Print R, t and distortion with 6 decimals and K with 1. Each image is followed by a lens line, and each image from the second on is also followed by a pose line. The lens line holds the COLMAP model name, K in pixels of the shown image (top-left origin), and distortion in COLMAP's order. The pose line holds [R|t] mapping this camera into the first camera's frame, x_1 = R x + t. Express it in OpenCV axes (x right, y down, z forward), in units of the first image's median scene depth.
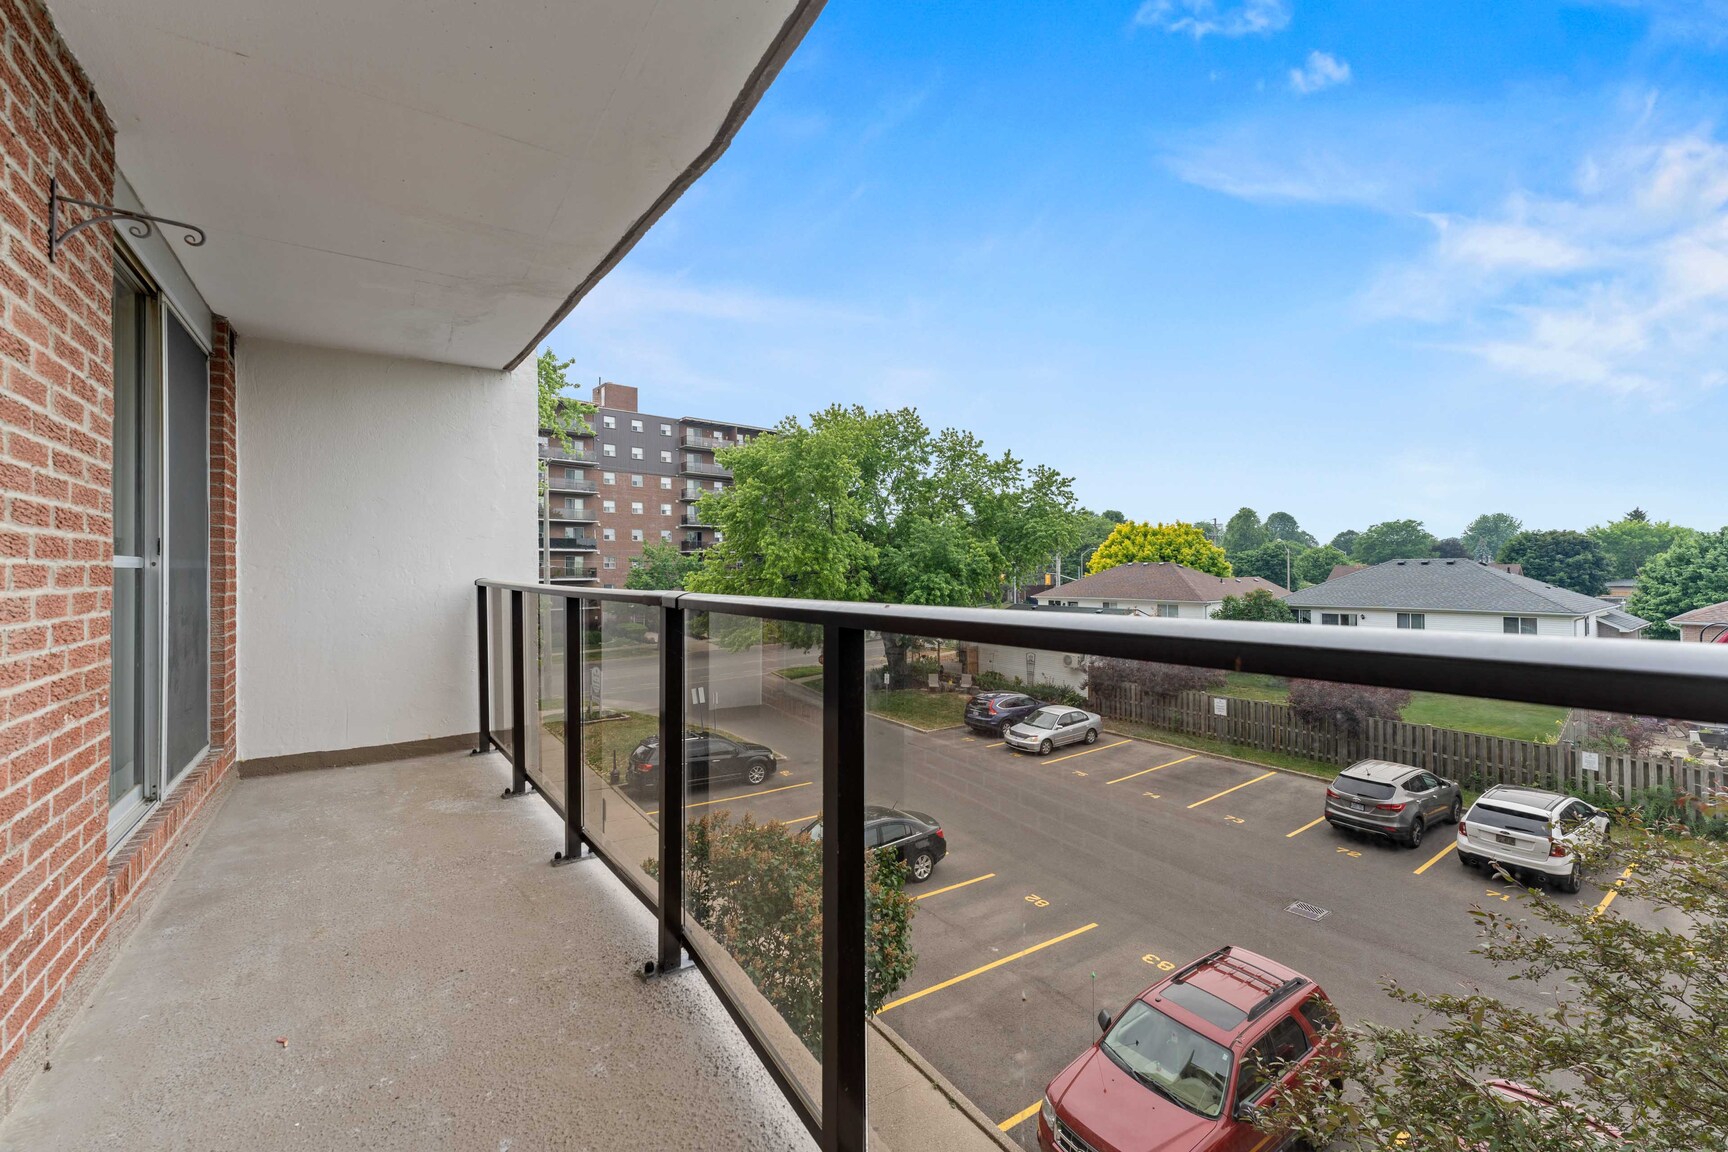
lens RADIAL K [[709.3, 0, 850.0], [0, 709.3, 562.9], [0, 0, 1]] dist [-0.000230, -0.000004]
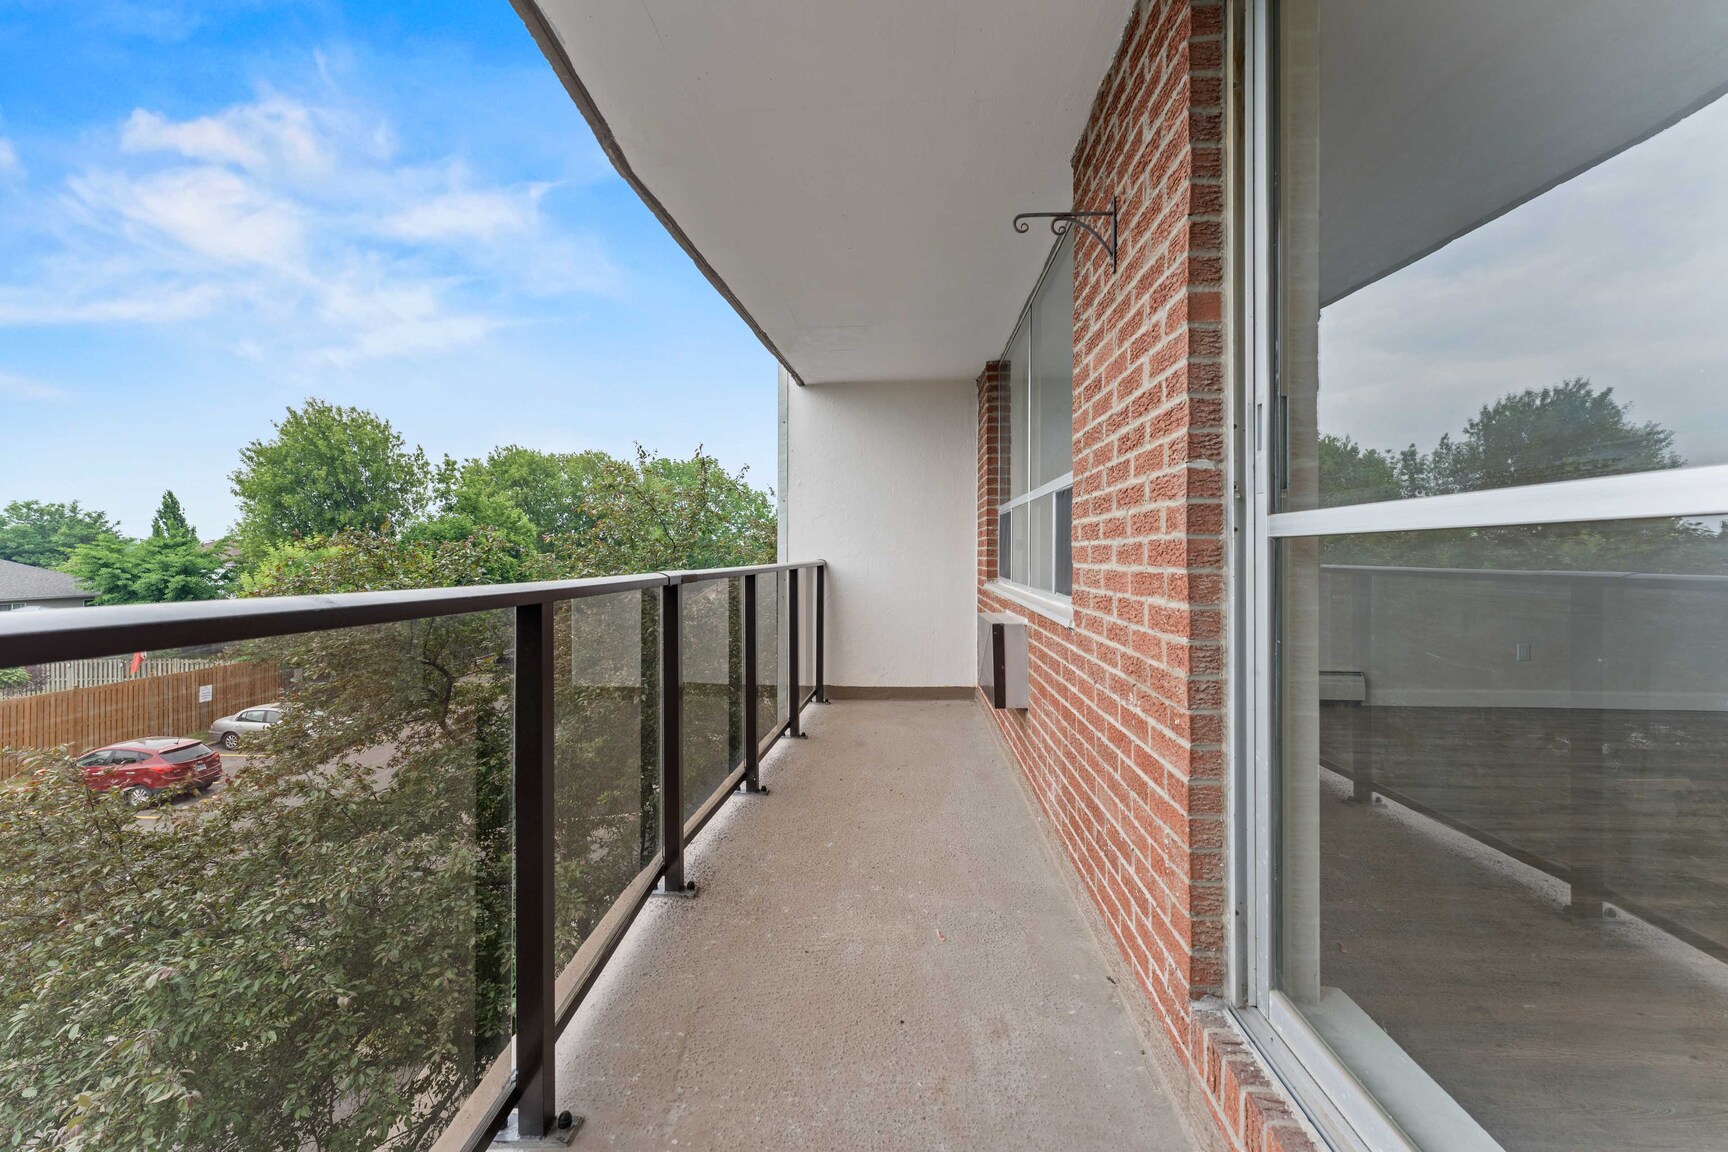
lens RADIAL K [[709.3, 0, 850.0], [0, 709.3, 562.9], [0, 0, 1]] dist [-0.000230, -0.000004]
pose [[-0.788562, 0.008460, 0.614897, -1.327181], [0.003548, 0.999951, -0.009208, 0.036585], [-0.614945, -0.005079, -0.788553, 1.911644]]
